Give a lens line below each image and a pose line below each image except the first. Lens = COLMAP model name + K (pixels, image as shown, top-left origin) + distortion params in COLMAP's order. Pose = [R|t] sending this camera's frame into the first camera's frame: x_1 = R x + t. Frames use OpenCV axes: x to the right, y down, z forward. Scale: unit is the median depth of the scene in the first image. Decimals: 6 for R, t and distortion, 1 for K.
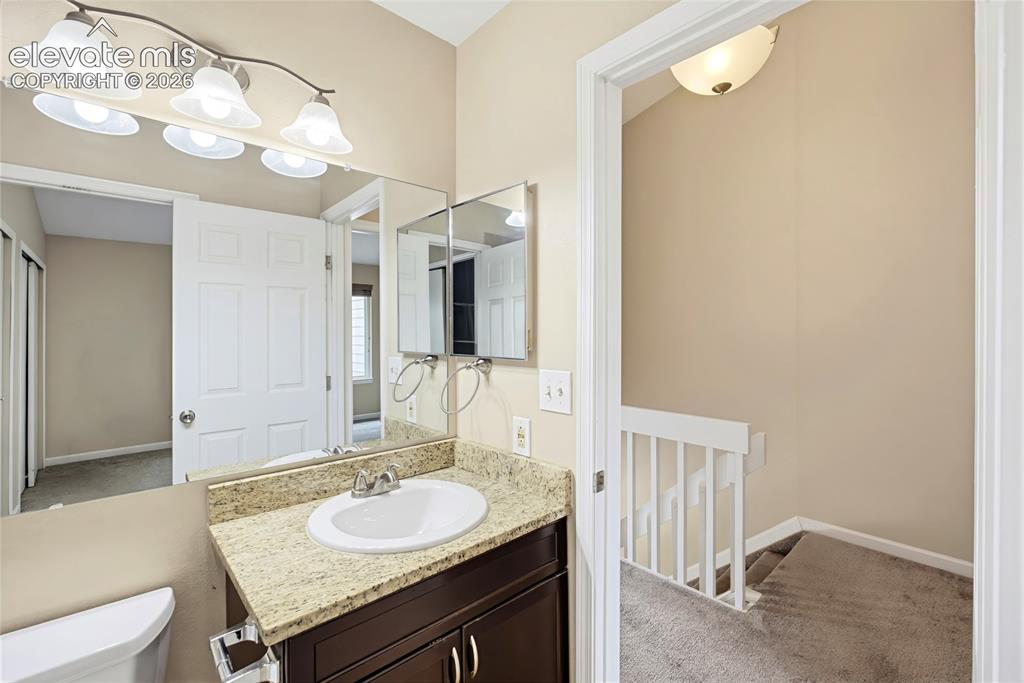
lens RADIAL K [[438.4, 0, 510.1], [0, 438.4, 338.1], [0, 0, 1]] dist [-0.001303, 0.000411]
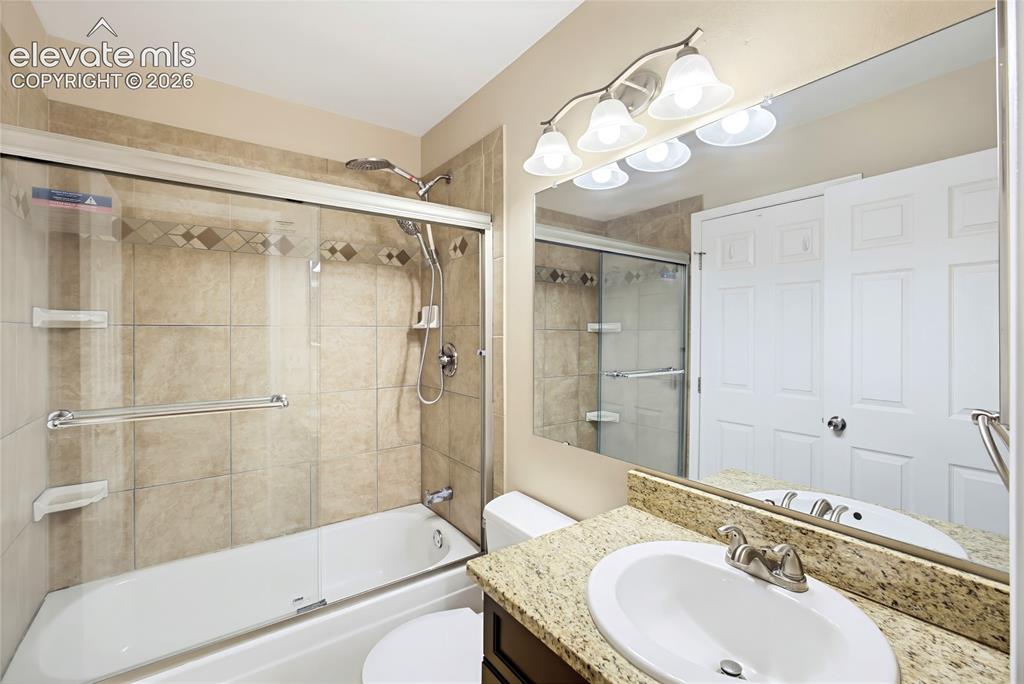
lens RADIAL K [[438.4, 0, 510.1], [0, 438.4, 338.6], [0, 0, 1]] dist [-0.001303, 0.000411]
pose [[-0.121087, 0.011584, -0.992574, 0.412319], [-0.002597, 0.999925, 0.011987, -0.011387], [0.992638, 0.004029, -0.121048, 0.733343]]
